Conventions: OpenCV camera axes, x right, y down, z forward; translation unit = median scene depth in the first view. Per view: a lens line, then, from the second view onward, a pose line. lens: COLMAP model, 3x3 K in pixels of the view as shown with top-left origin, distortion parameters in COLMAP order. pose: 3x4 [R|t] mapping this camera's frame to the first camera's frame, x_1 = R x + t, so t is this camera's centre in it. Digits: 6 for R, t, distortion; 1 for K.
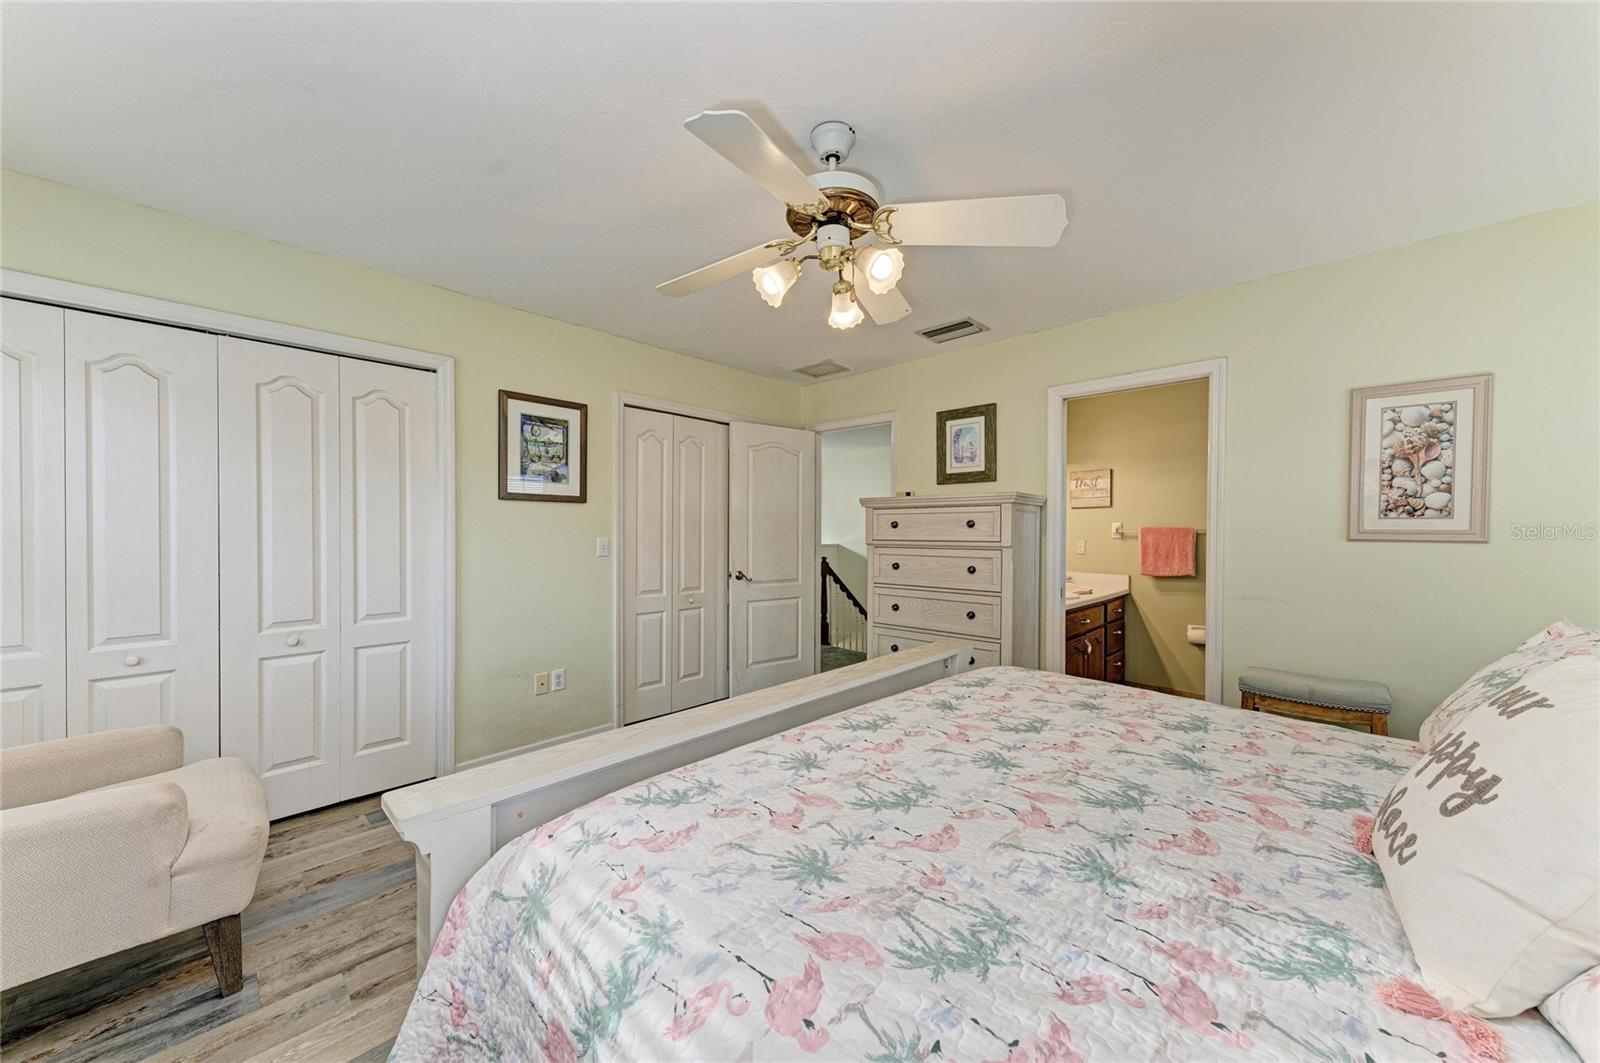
lens RADIAL K [[548.2, 0, 817.1], [0, 548.2, 537.7], [0, 0, 1]] dist [0.000634, -0.000045]
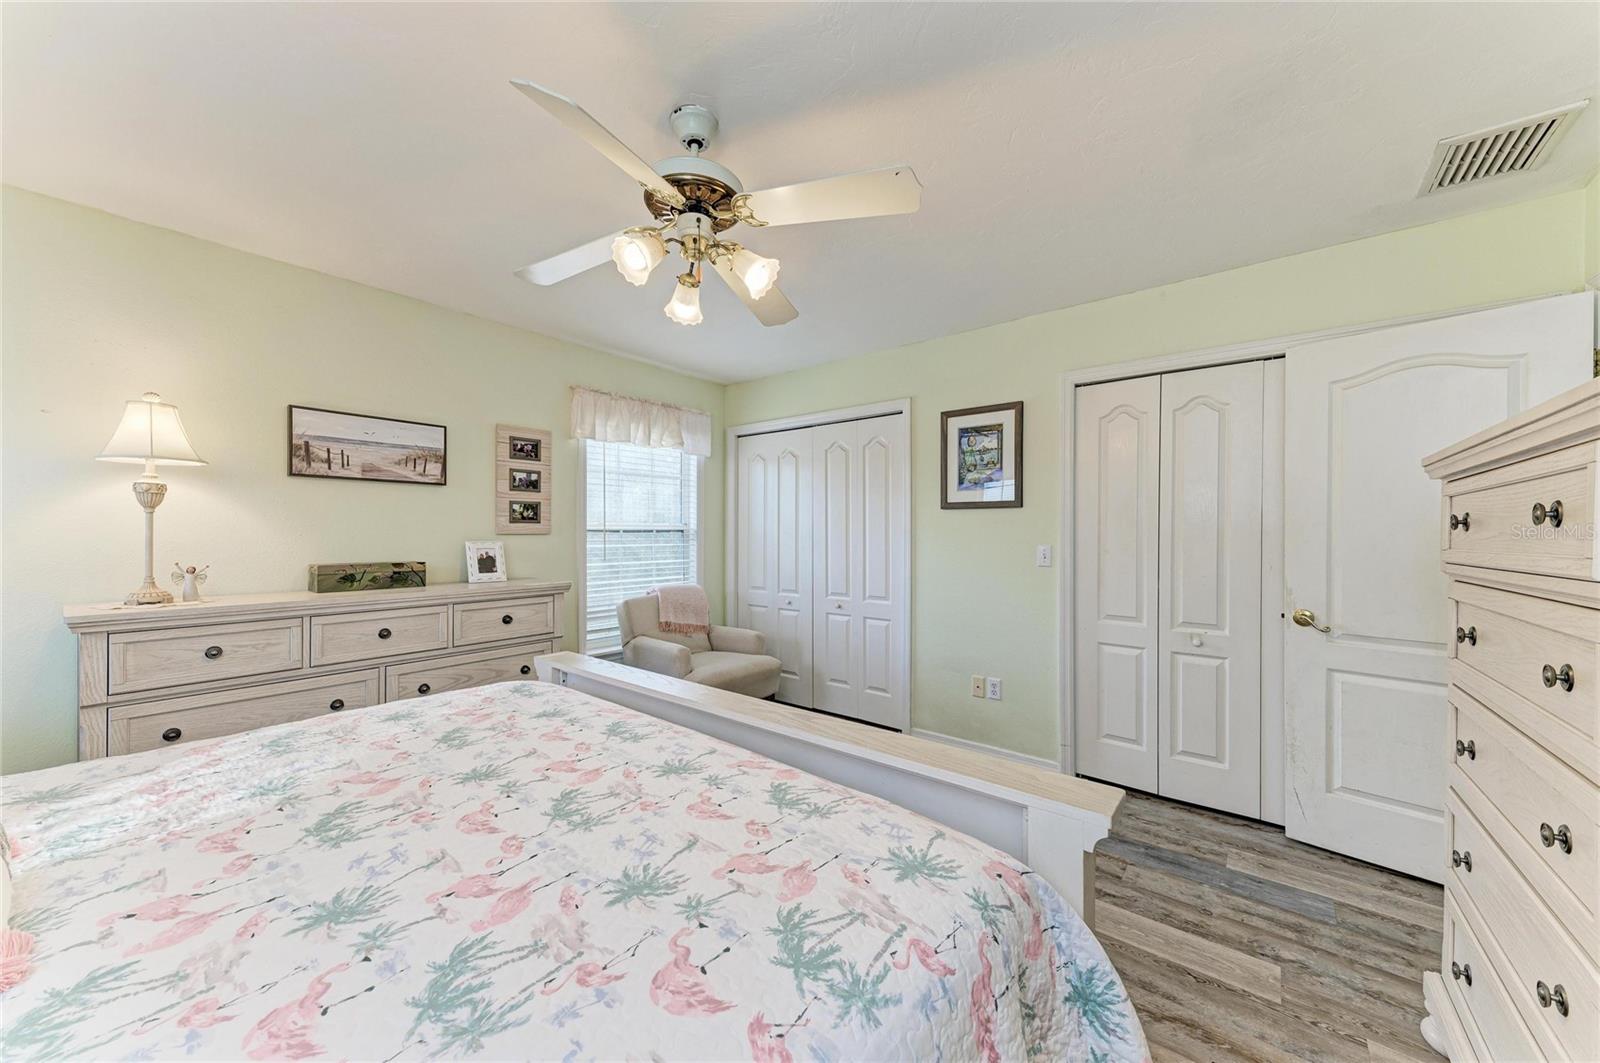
lens RADIAL K [[563.8, 0, 793.2], [0, 563.8, 532.5], [0, 0, 1]] dist [0.002540, 0.000076]
pose [[0.095687, -0.003263, -0.995406, 0.527226], [-0.015210, 0.999873, -0.004740, -0.011552], [0.995295, 0.015593, 0.095625, 0.568218]]
